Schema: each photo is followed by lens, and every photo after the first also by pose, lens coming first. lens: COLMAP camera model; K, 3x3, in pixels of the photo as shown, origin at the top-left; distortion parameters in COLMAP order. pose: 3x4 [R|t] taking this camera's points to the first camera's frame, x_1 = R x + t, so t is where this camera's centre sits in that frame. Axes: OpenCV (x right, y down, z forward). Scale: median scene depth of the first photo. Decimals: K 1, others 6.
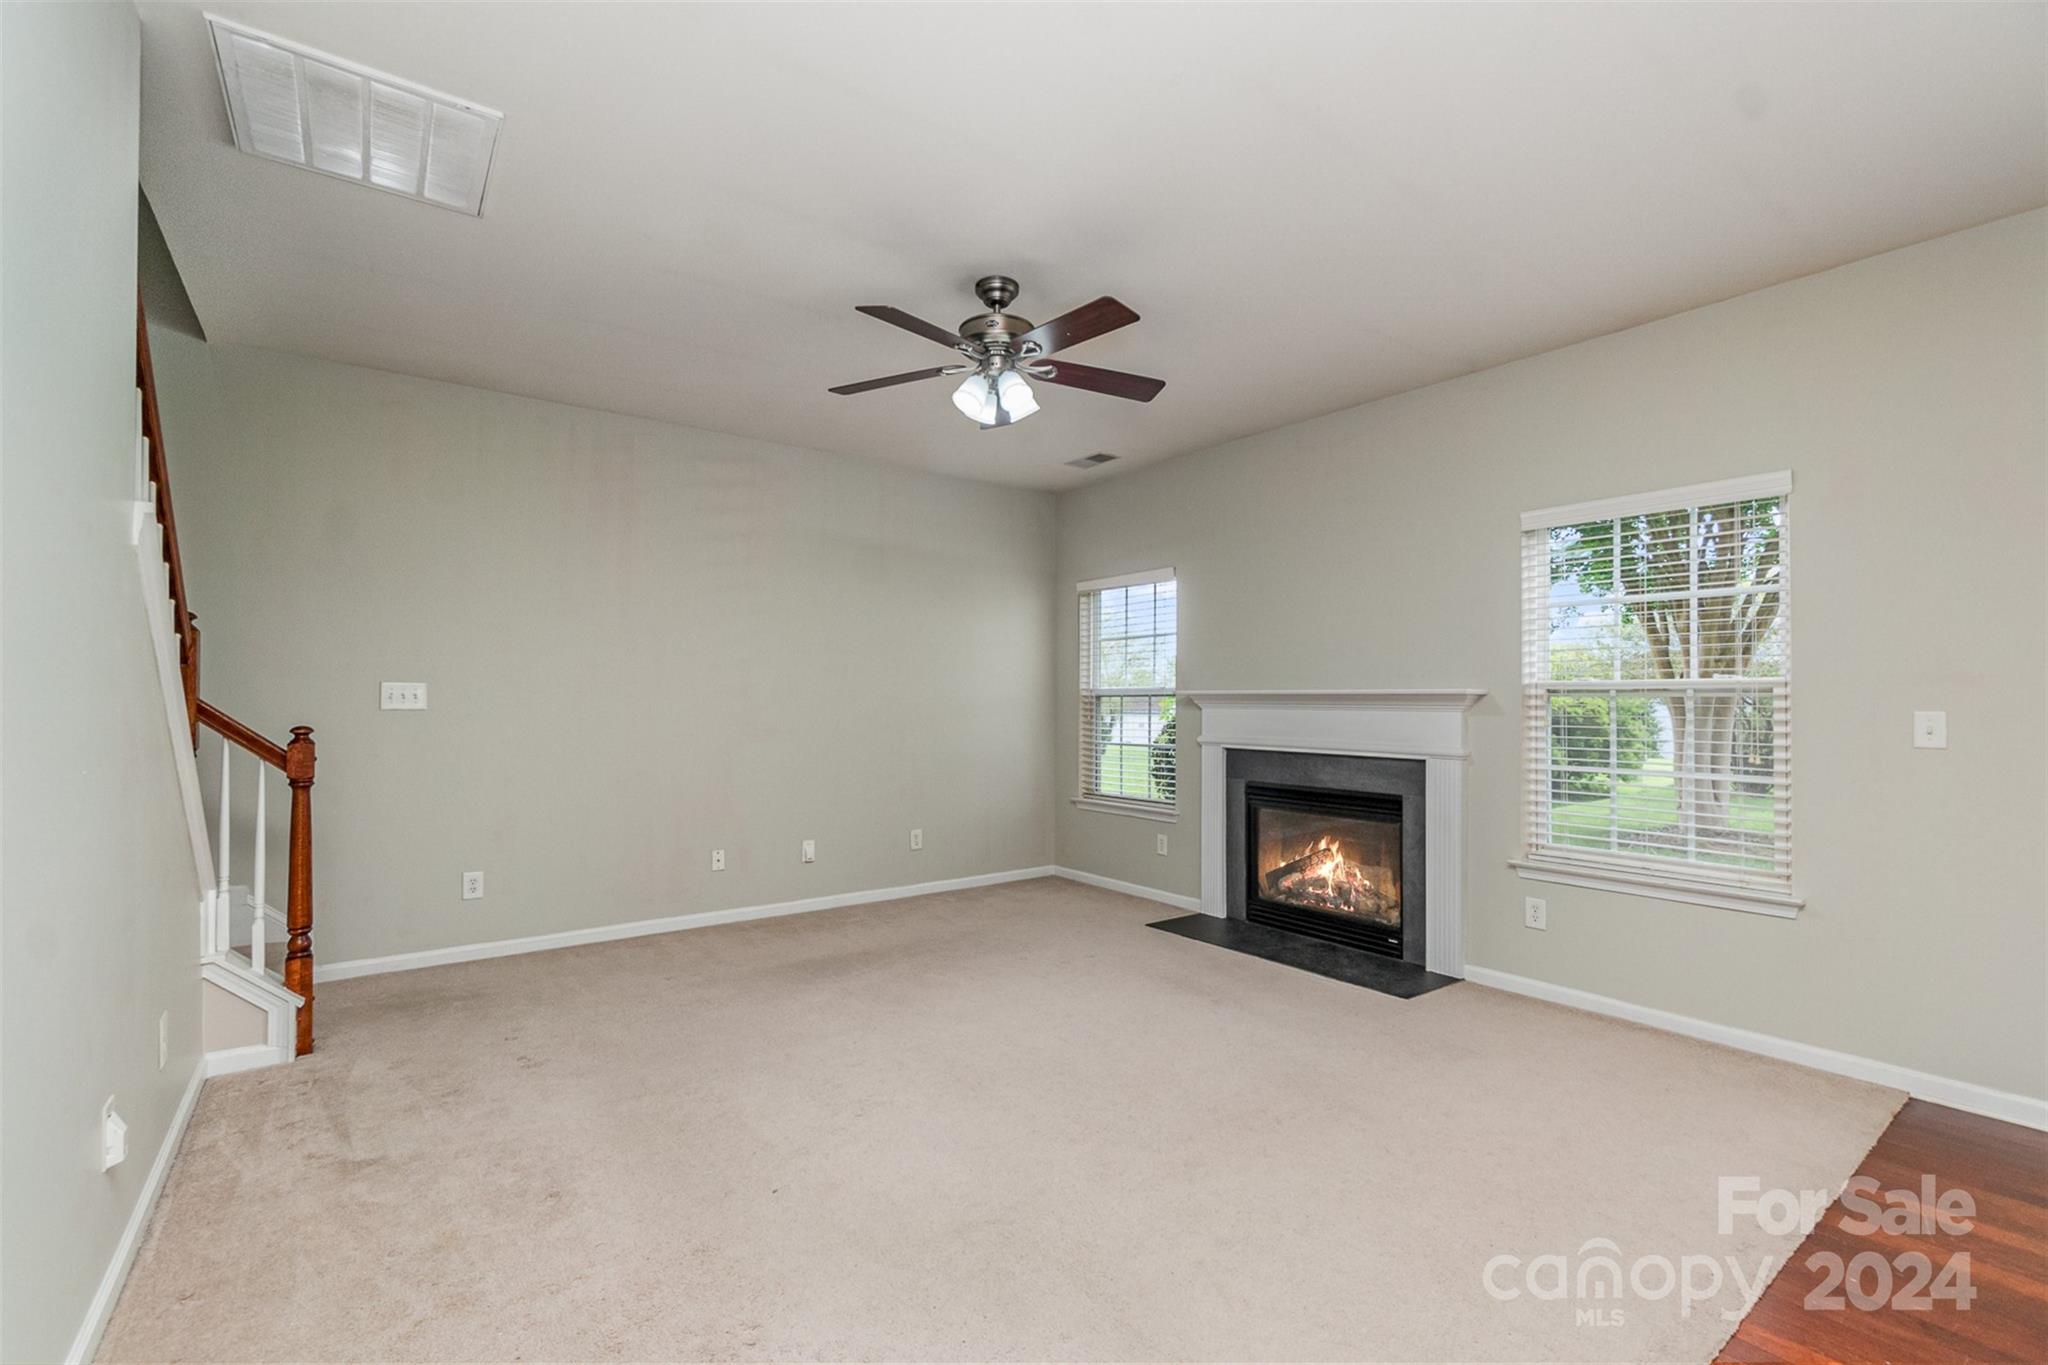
lens RADIAL K [[902.2, 0, 1034.2], [0, 902.2, 693.0], [0, 0, 1]] dist [-0.009279, -0.000313]
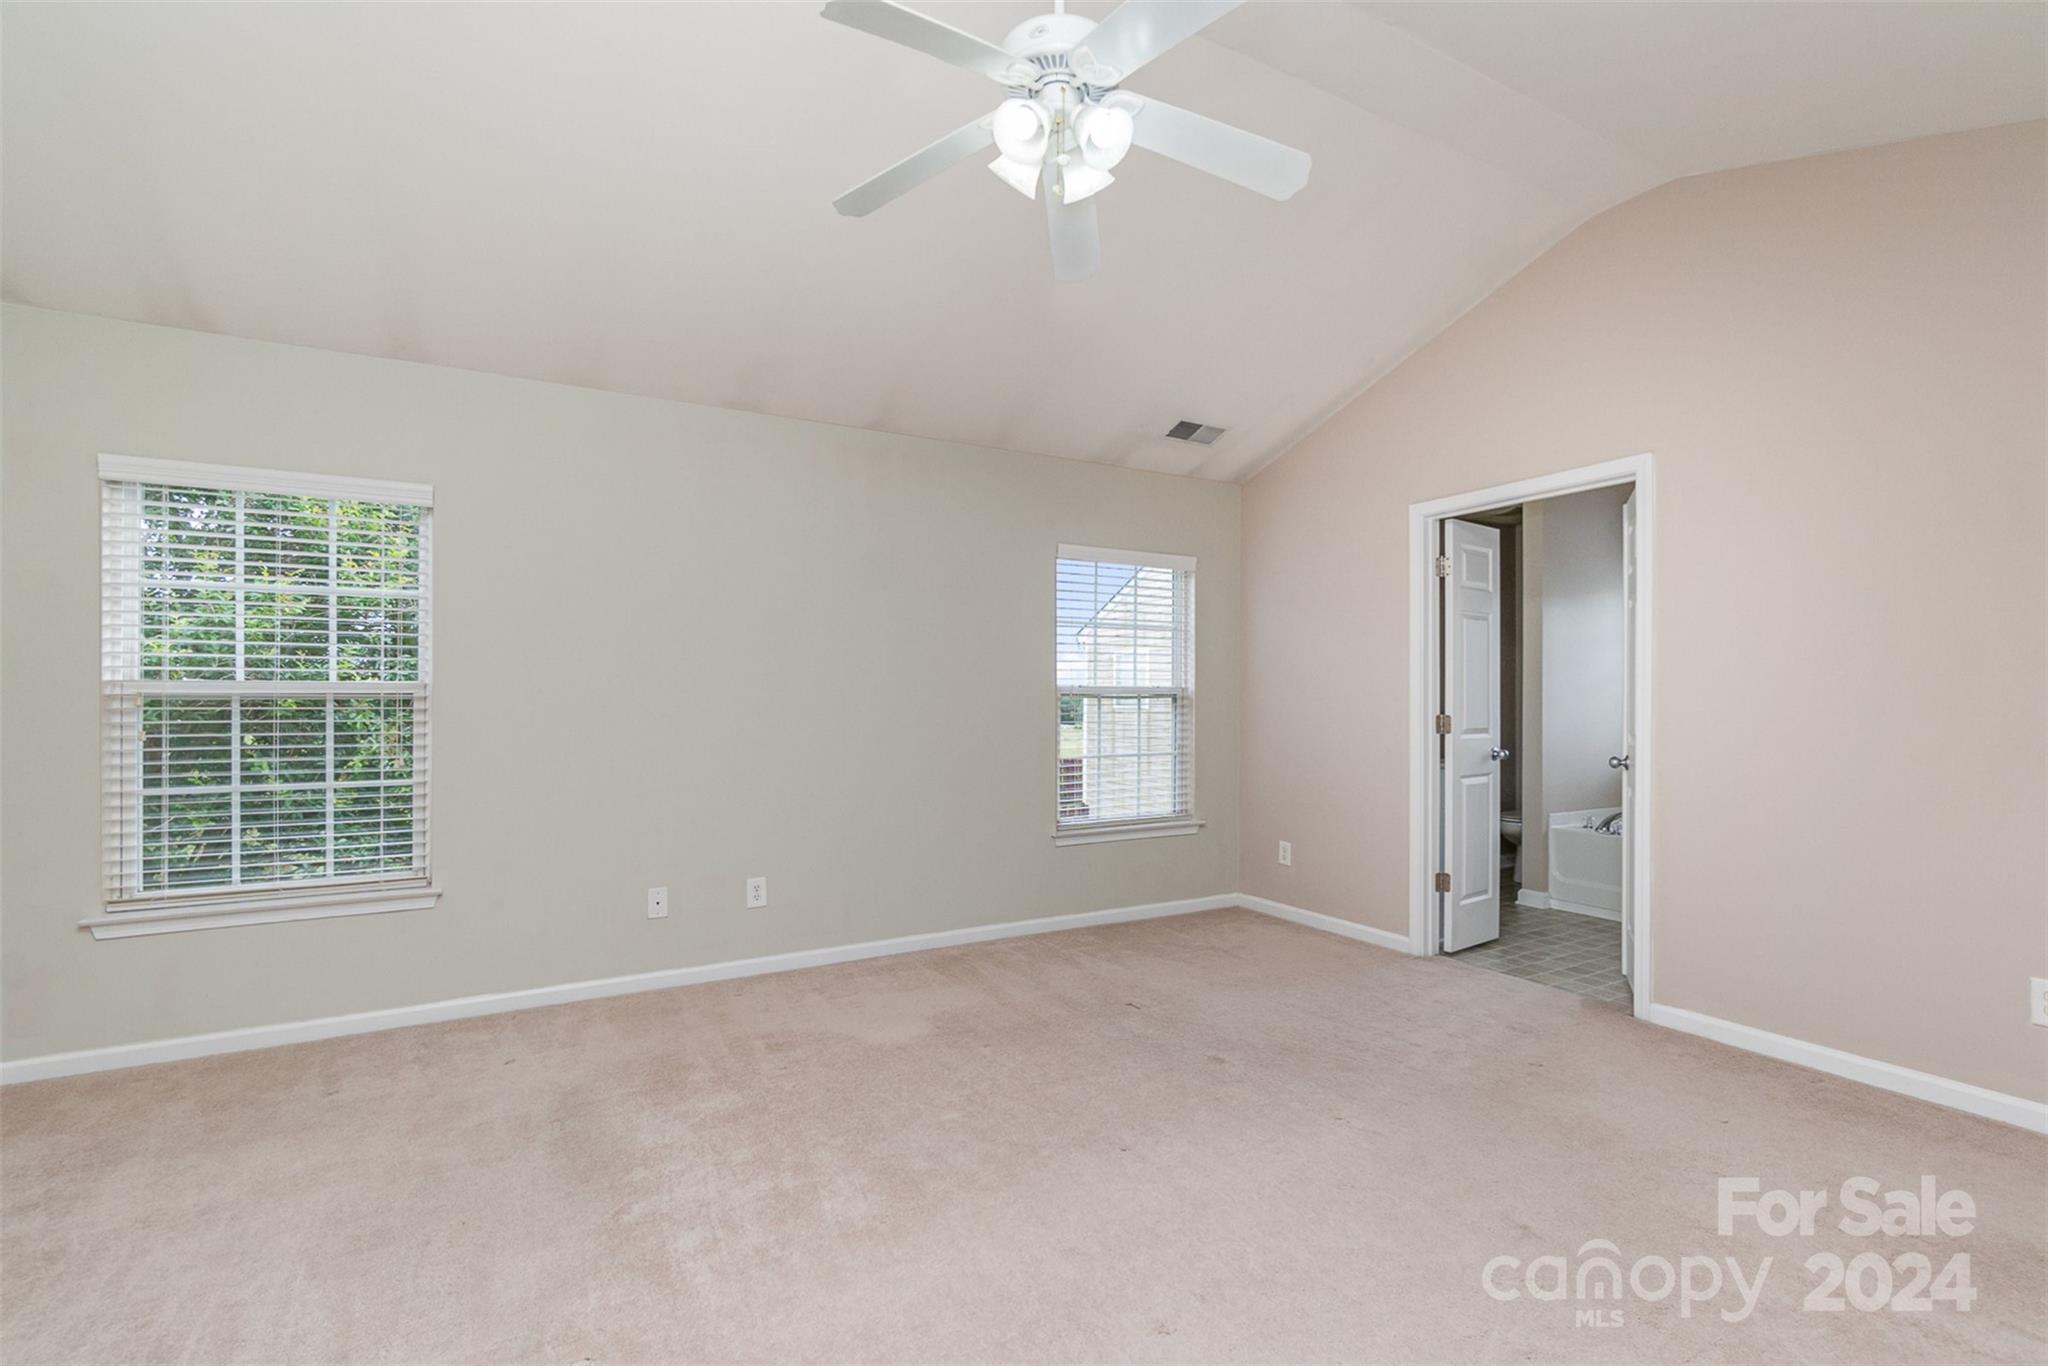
lens RADIAL K [[902.2, 0, 1032.7], [0, 902.2, 683.6], [0, 0, 1]] dist [-0.009279, -0.000313]
pose [[0.132576, 0.020288, 0.990965, -0.101674], [-0.007201, 0.999784, -0.019506, 0.001154], [-0.991147, -0.004550, 0.132694, 0.136014]]
